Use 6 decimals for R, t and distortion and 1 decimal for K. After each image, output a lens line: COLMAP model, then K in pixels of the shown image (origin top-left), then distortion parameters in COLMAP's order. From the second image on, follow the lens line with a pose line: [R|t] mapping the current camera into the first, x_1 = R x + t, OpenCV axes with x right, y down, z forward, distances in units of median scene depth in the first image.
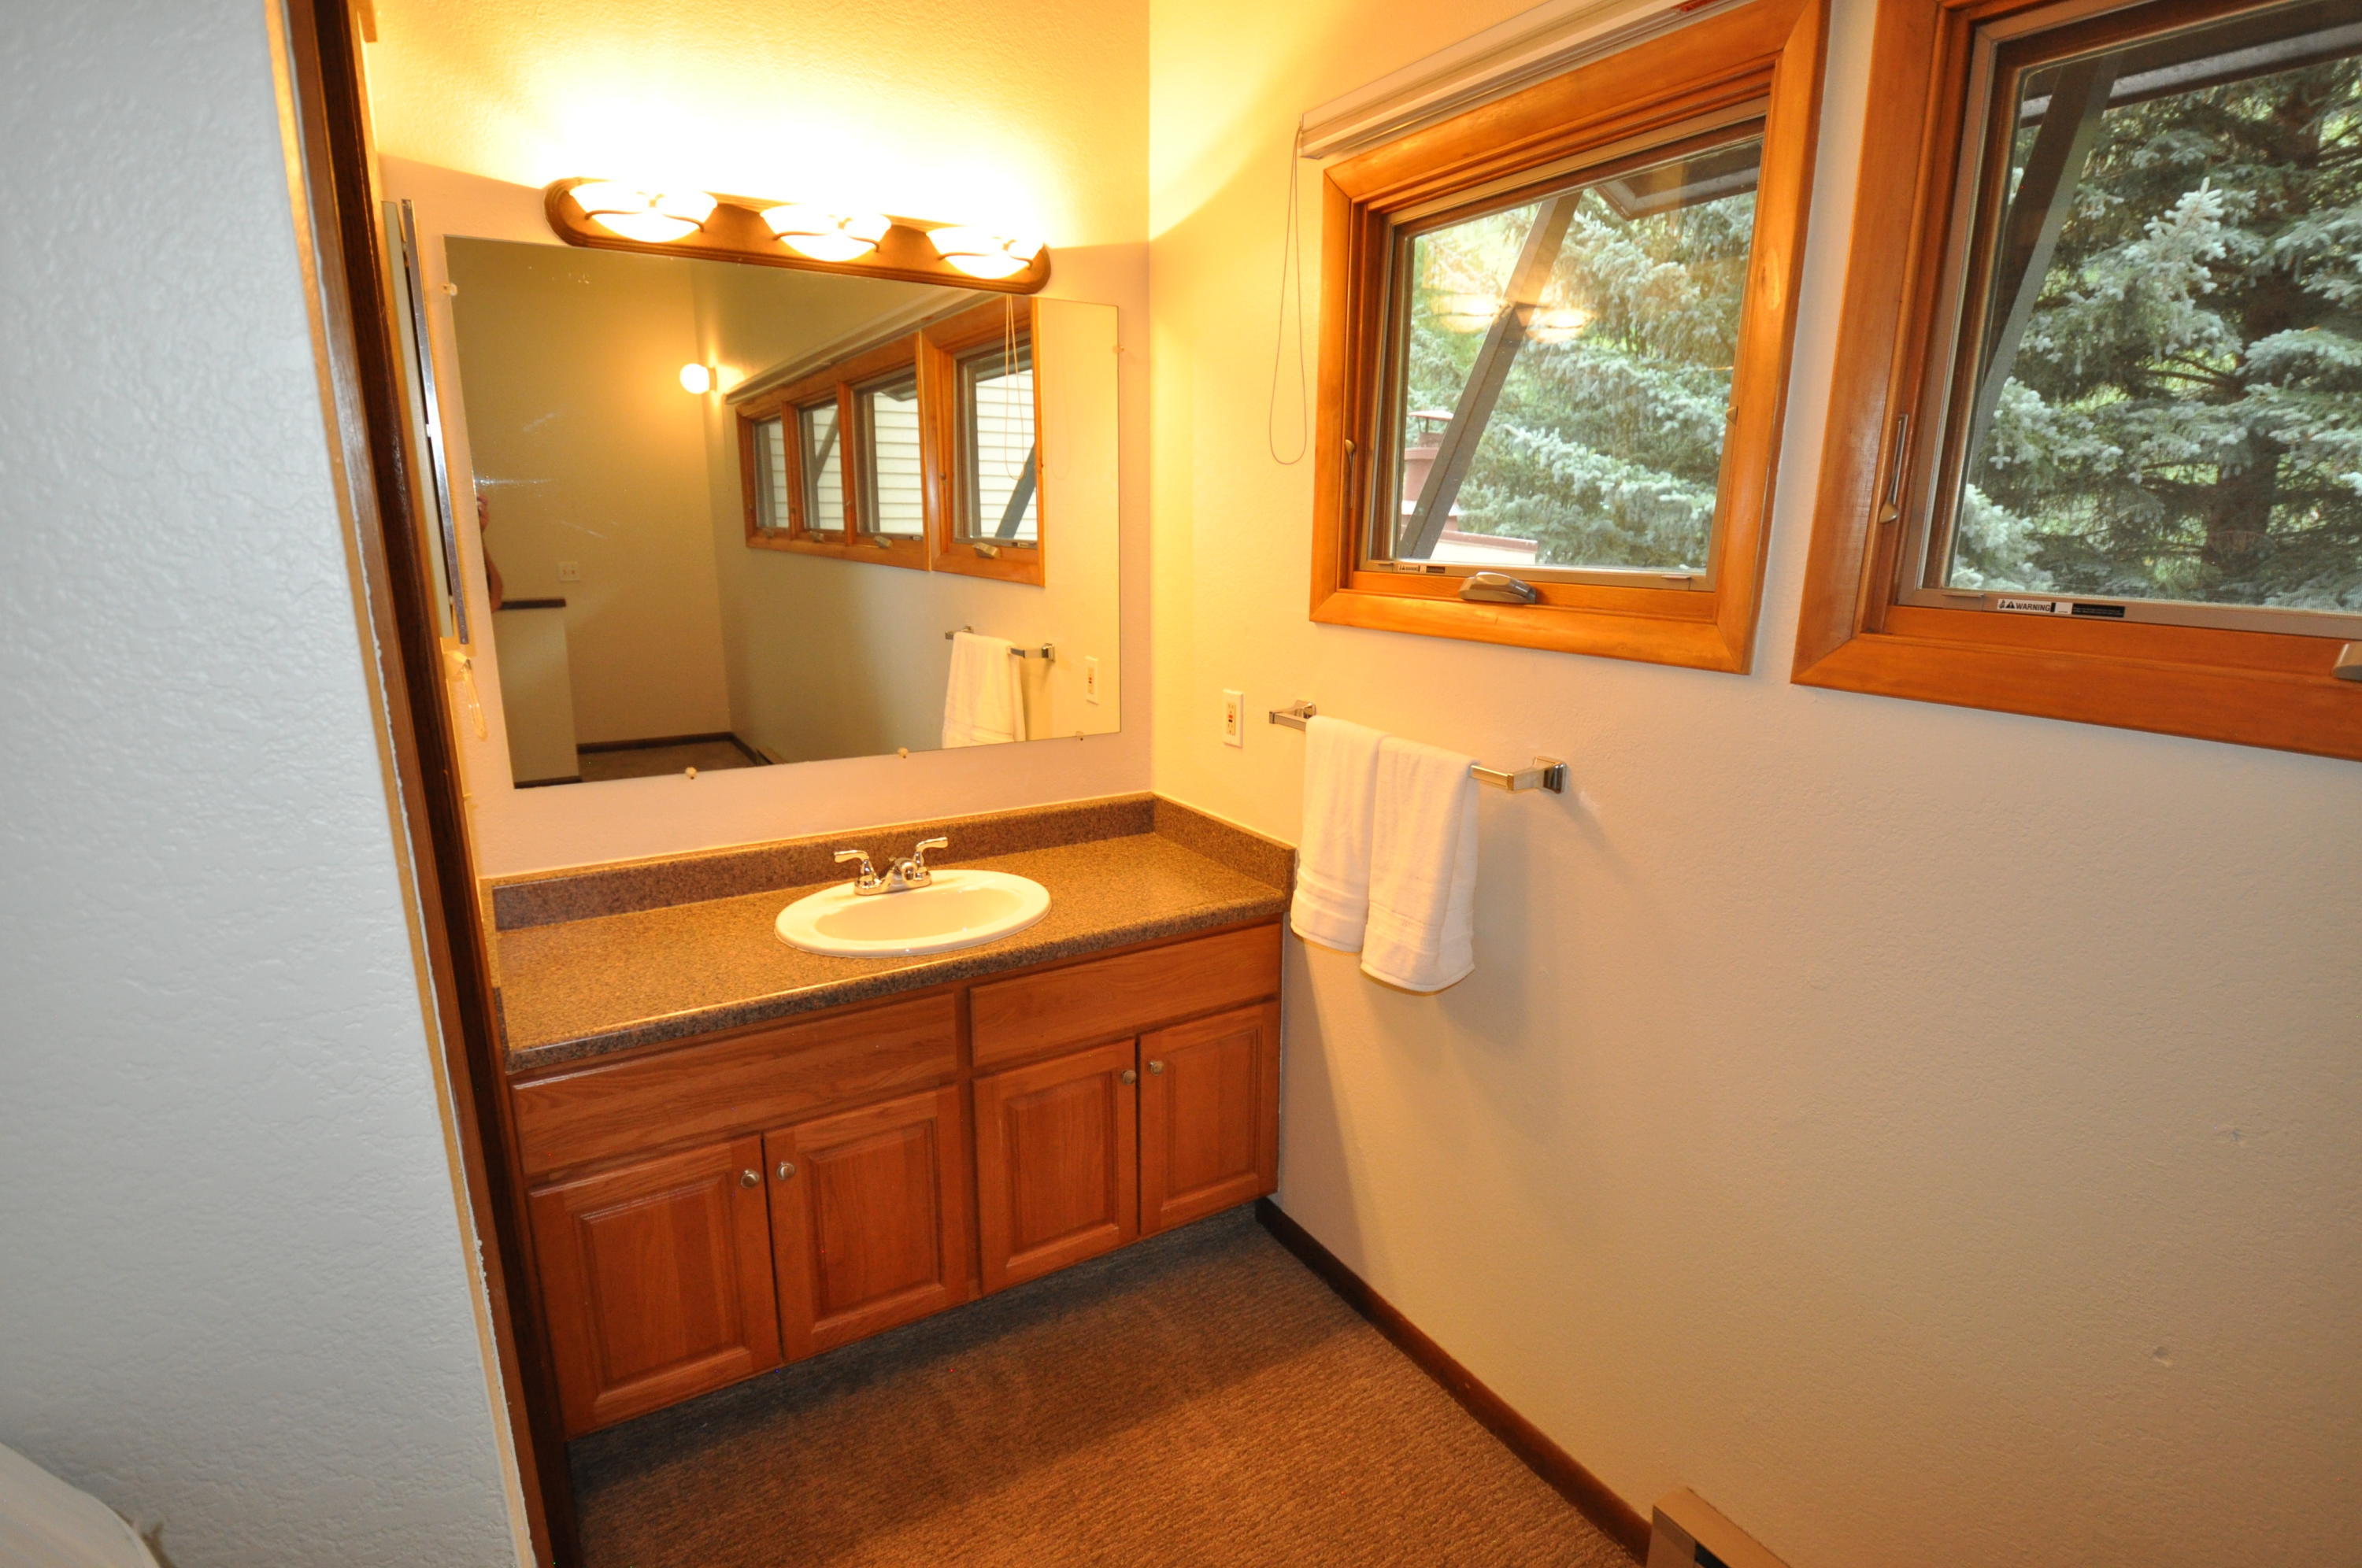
lens RADIAL K [[1169.7, 0, 1180.9], [0, 1169.7, 797.8], [0, 0, 1]] dist [0.002541, 0.000147]
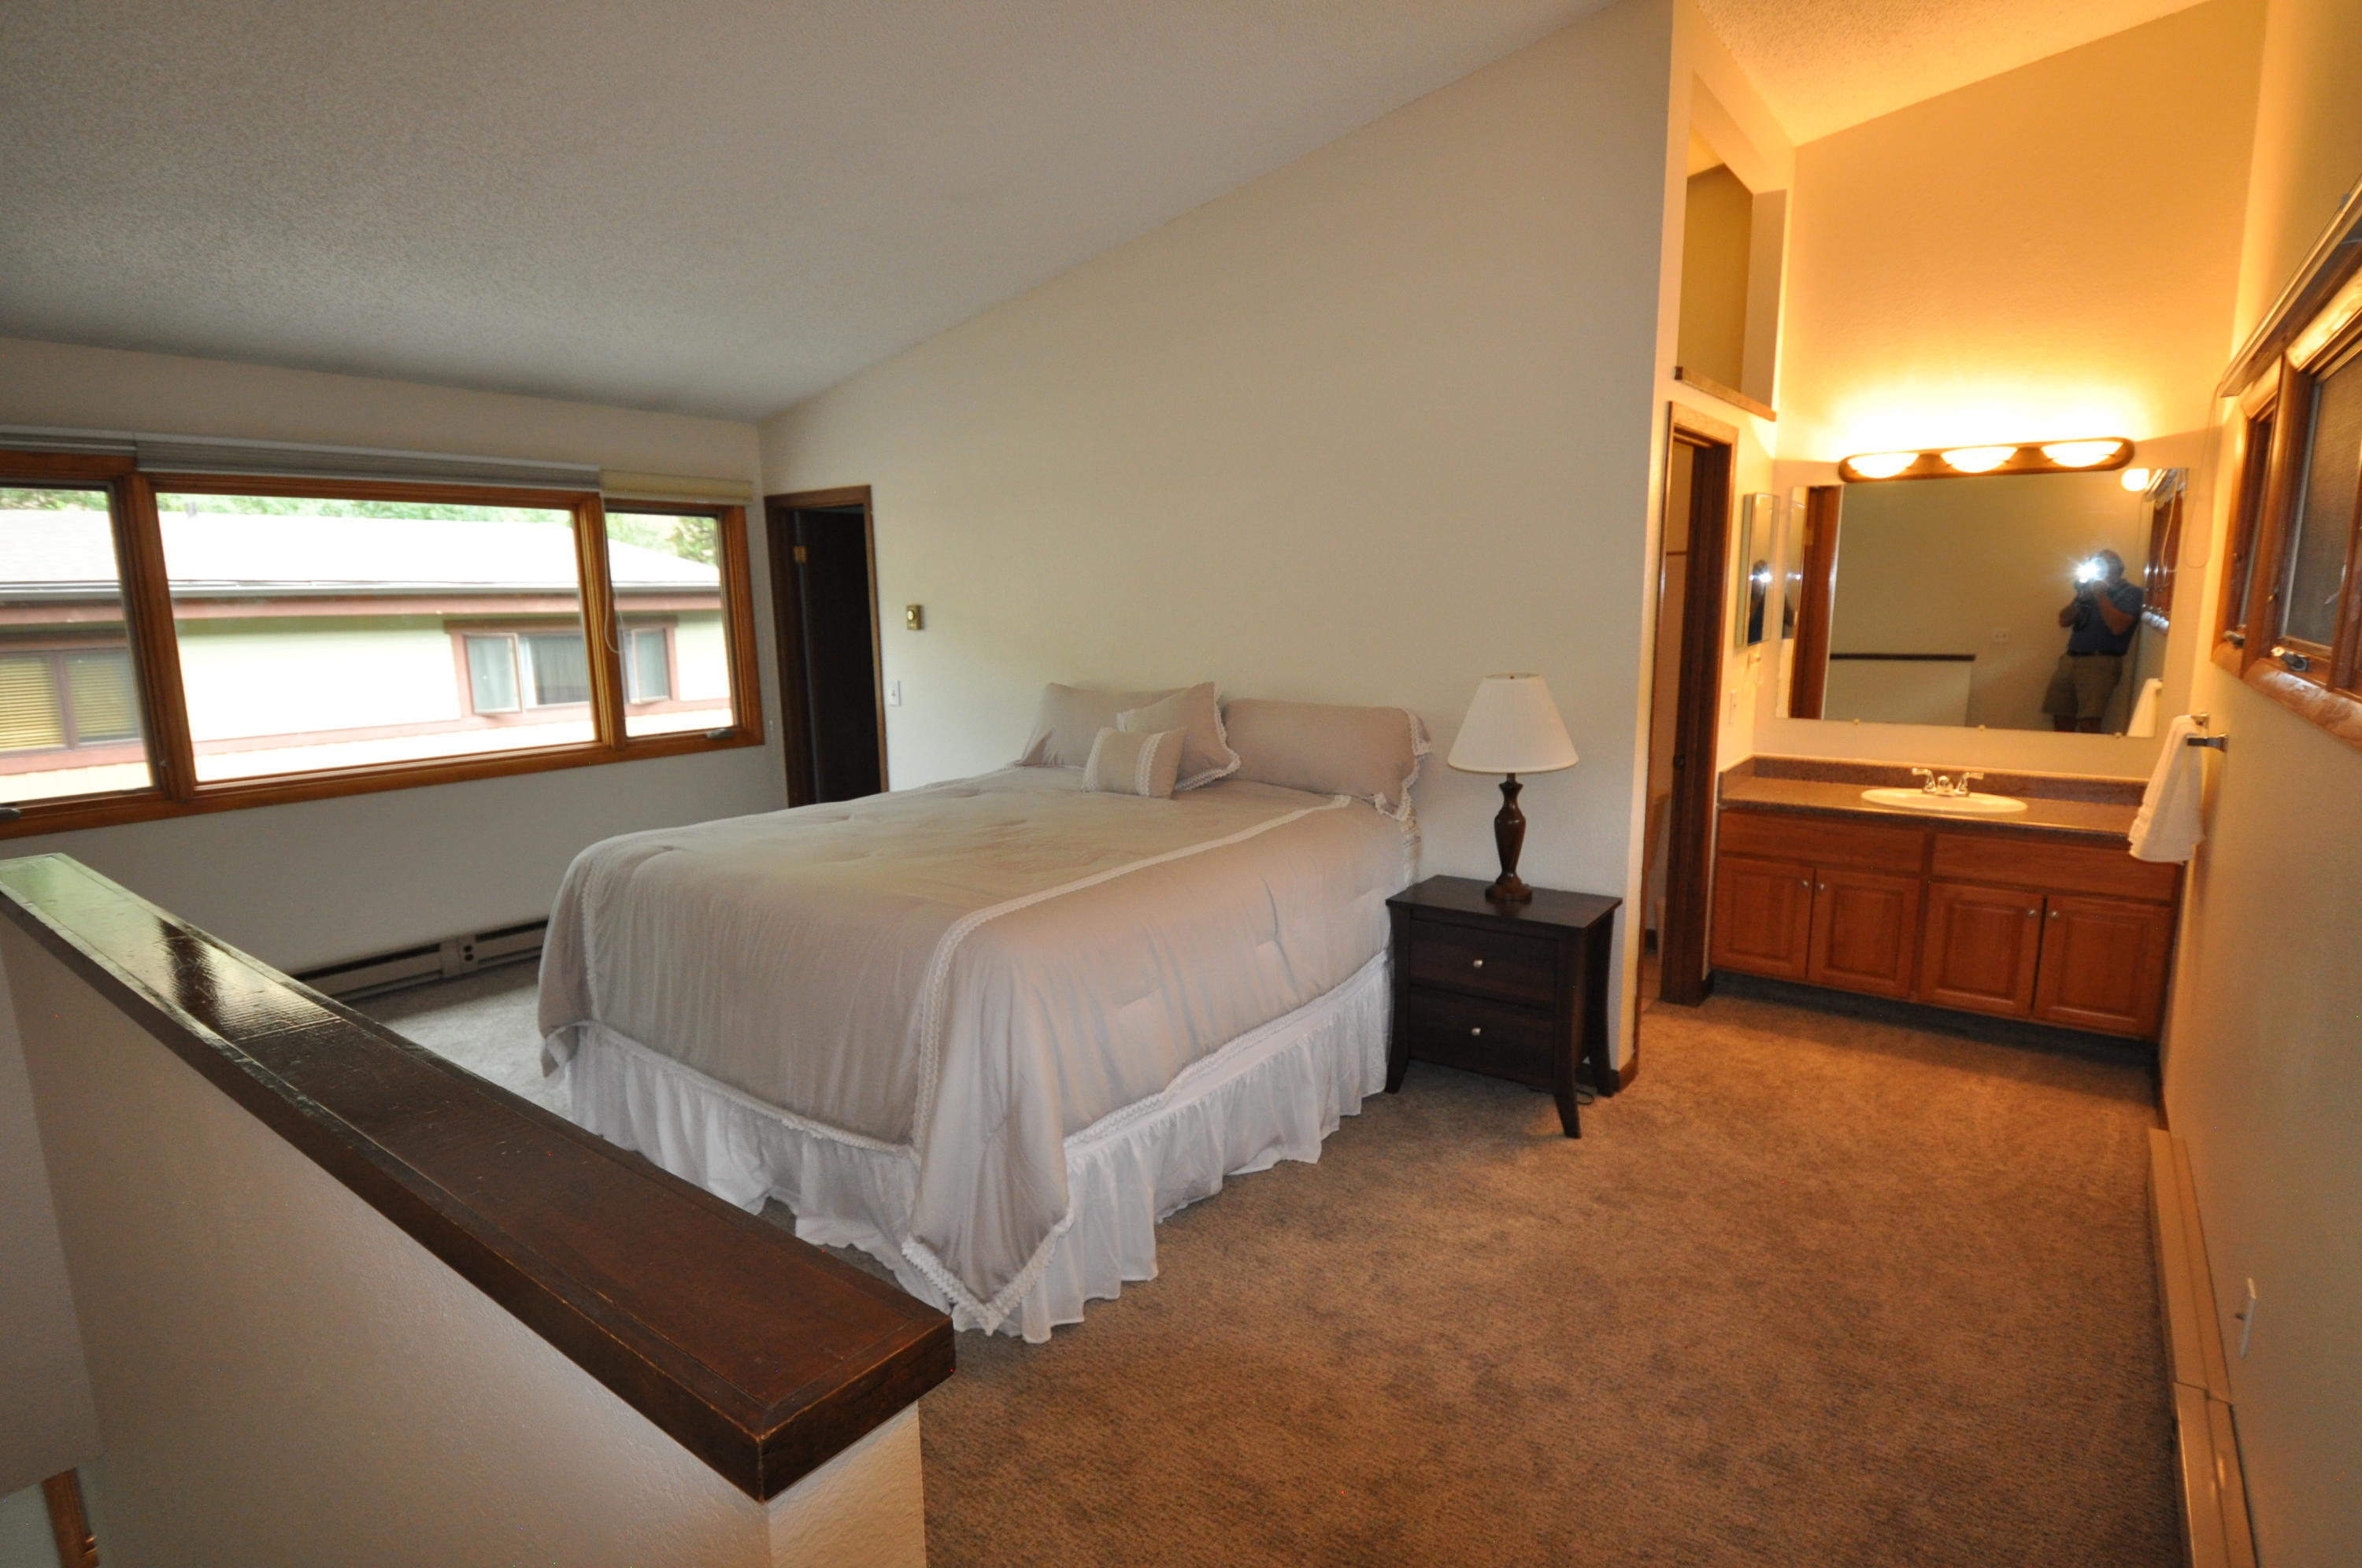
lens RADIAL K [[1169.7, 0, 1177.9], [0, 1169.7, 791.9], [0, 0, 1]] dist [0.002541, 0.000147]
pose [[0.370208, 0.151705, -0.916478, 1.132541], [-0.210014, 0.974700, 0.076508, 0.207829], [0.904898, 0.164149, 0.392703, -0.942277]]
